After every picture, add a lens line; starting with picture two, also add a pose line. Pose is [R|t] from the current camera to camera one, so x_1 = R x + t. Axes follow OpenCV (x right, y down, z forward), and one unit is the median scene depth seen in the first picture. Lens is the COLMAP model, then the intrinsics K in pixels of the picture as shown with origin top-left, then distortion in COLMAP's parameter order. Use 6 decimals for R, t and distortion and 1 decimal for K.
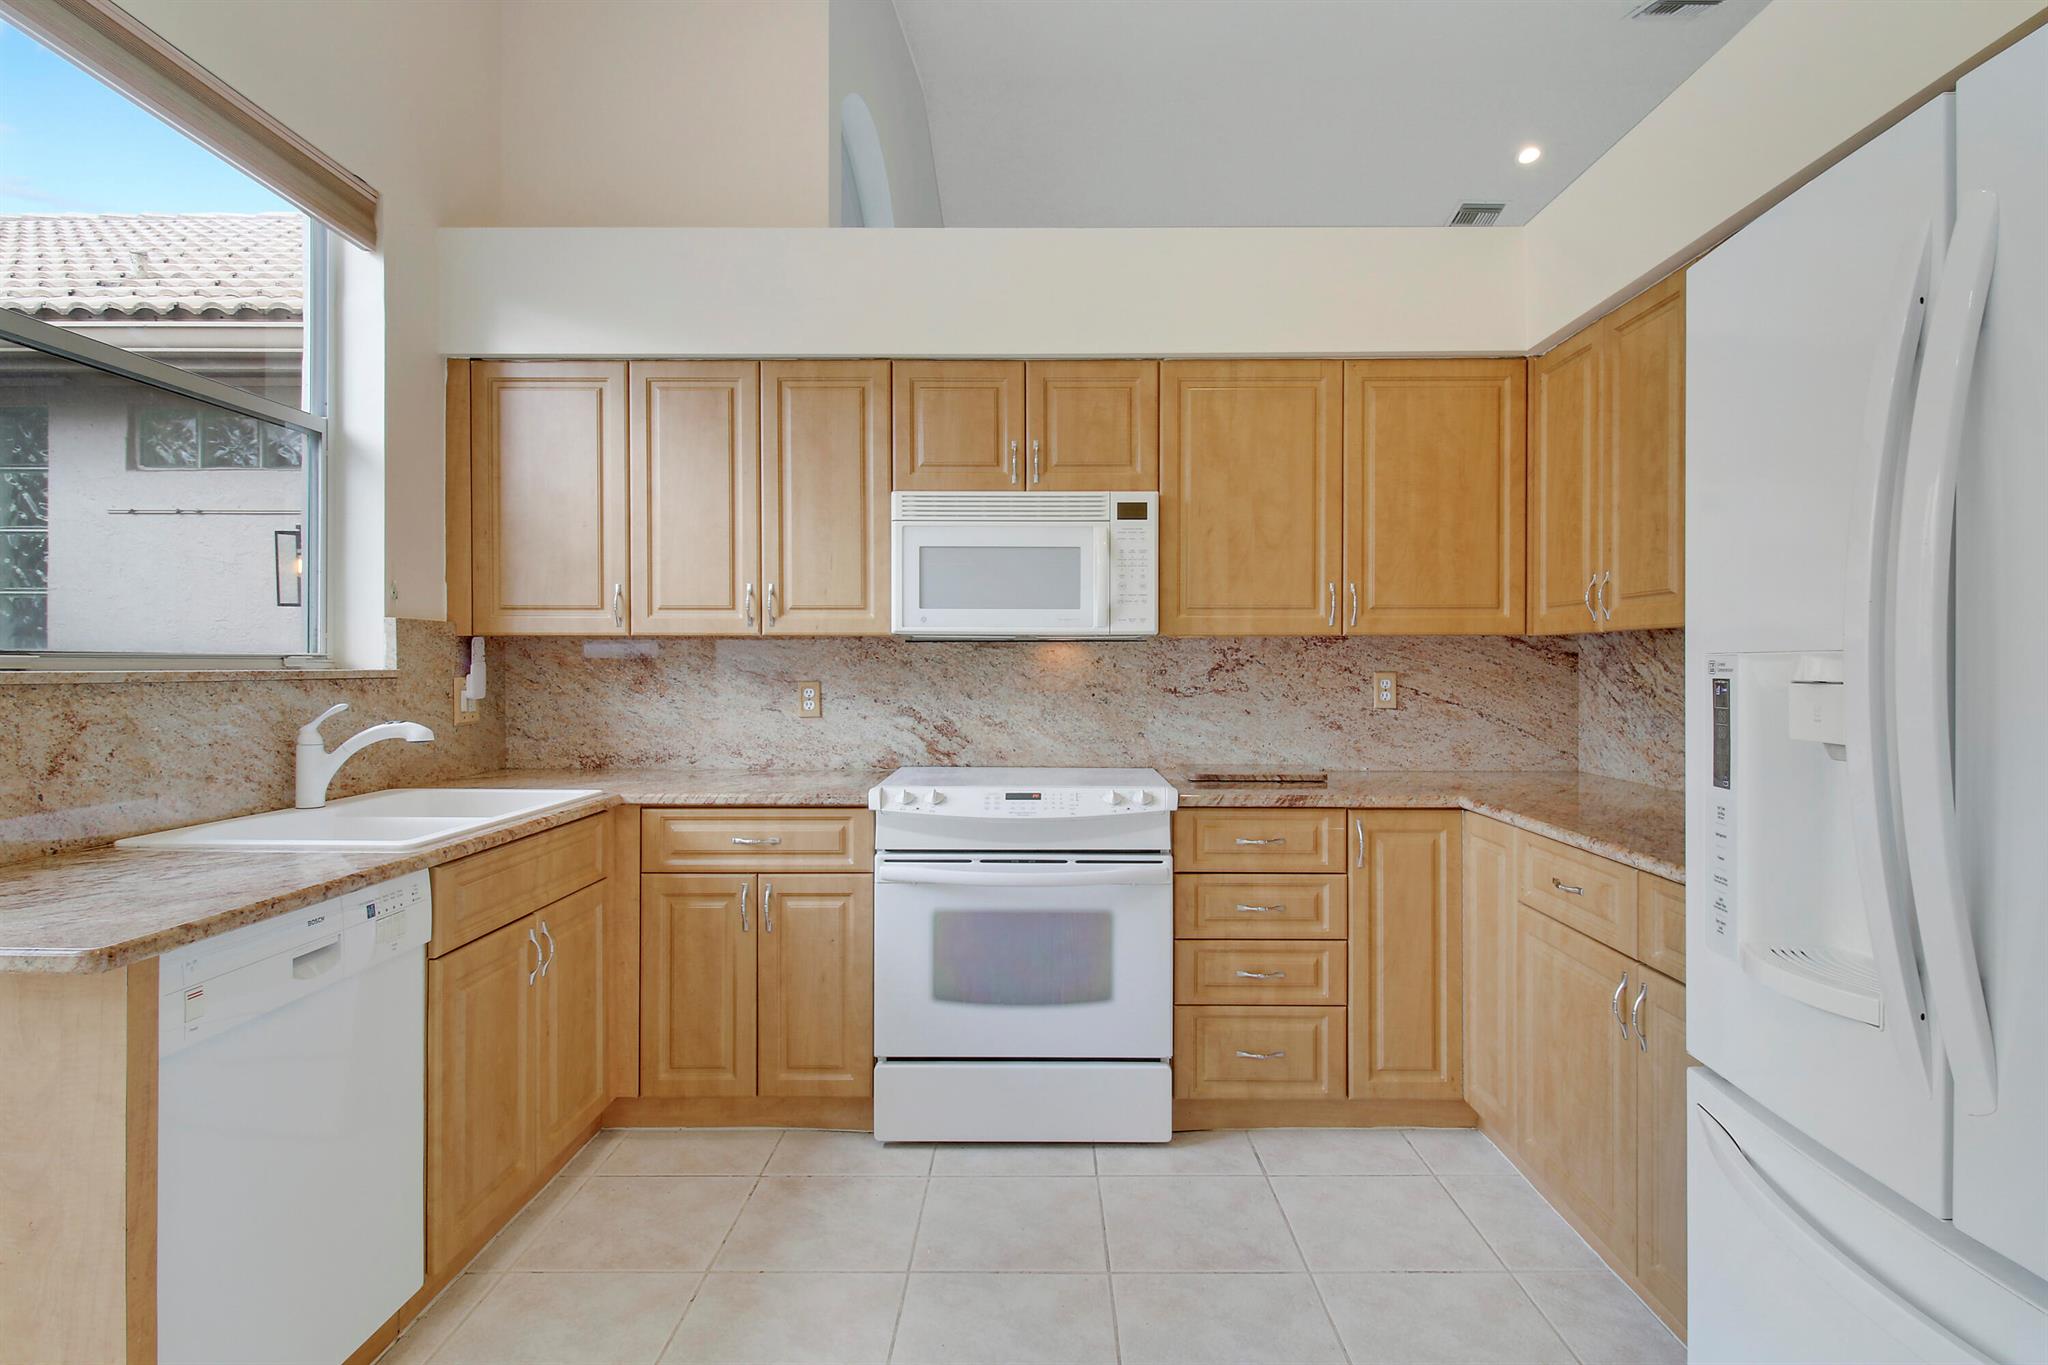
lens RADIAL K [[1059.0, 0, 1011.0], [0, 1059.0, 662.7], [0, 0, 1]] dist [0.003540, -0.004009]
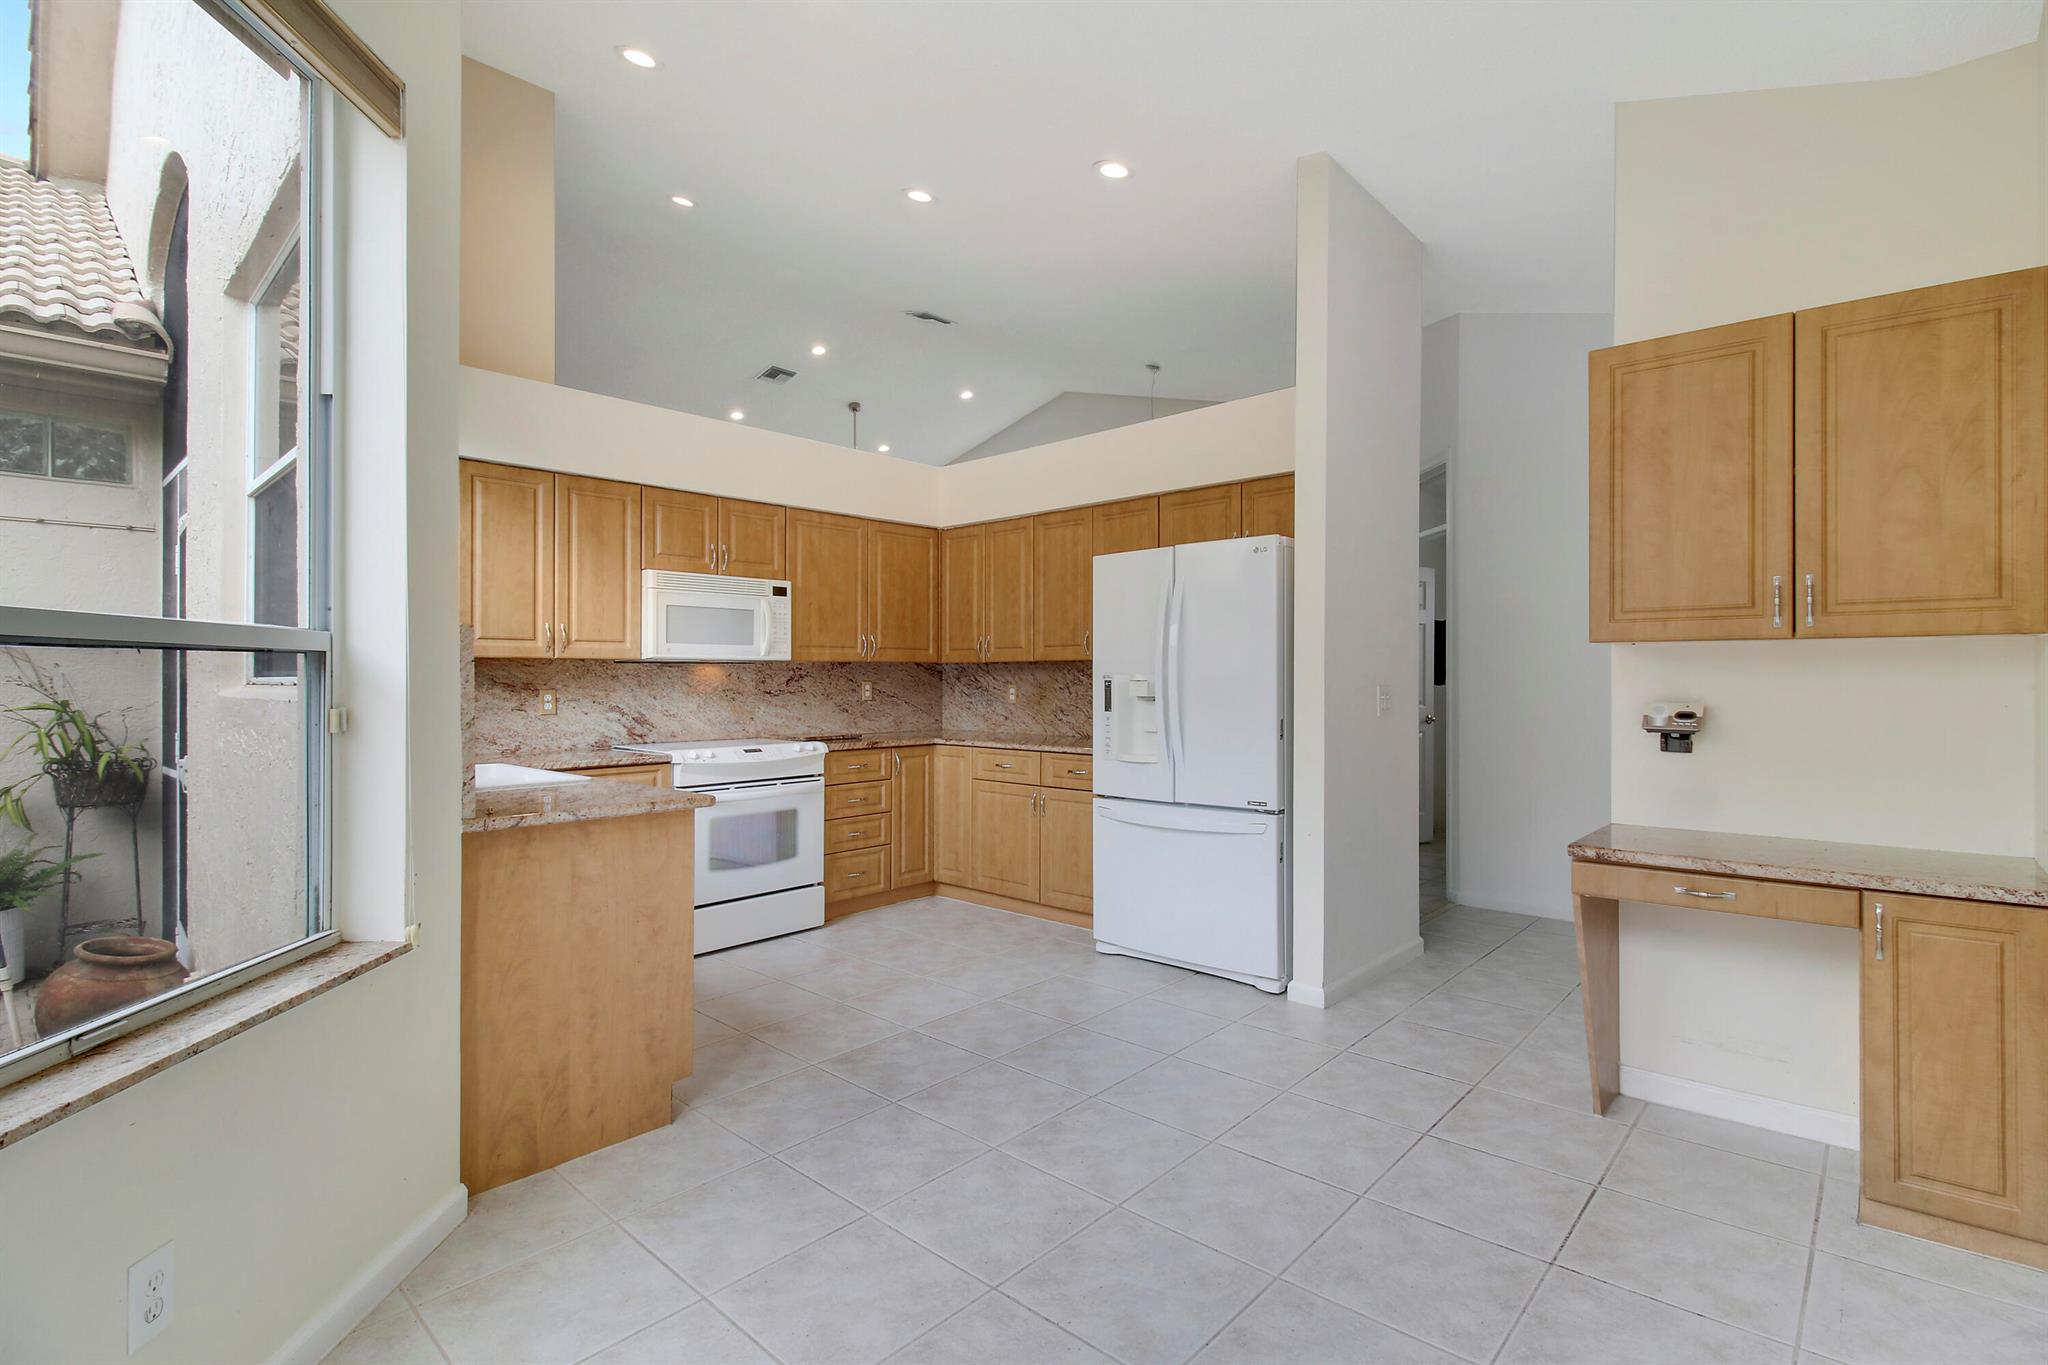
lens RADIAL K [[952.7, 0, 1028.3], [0, 952.7, 693.0], [0, 0, 1]] dist [-0.005525, -0.002388]
pose [[0.669634, -0.014428, 0.742552, -0.784564], [0.001332, 0.999833, 0.018226, -0.000466], [-0.742691, -0.011216, 0.669541, -0.384444]]
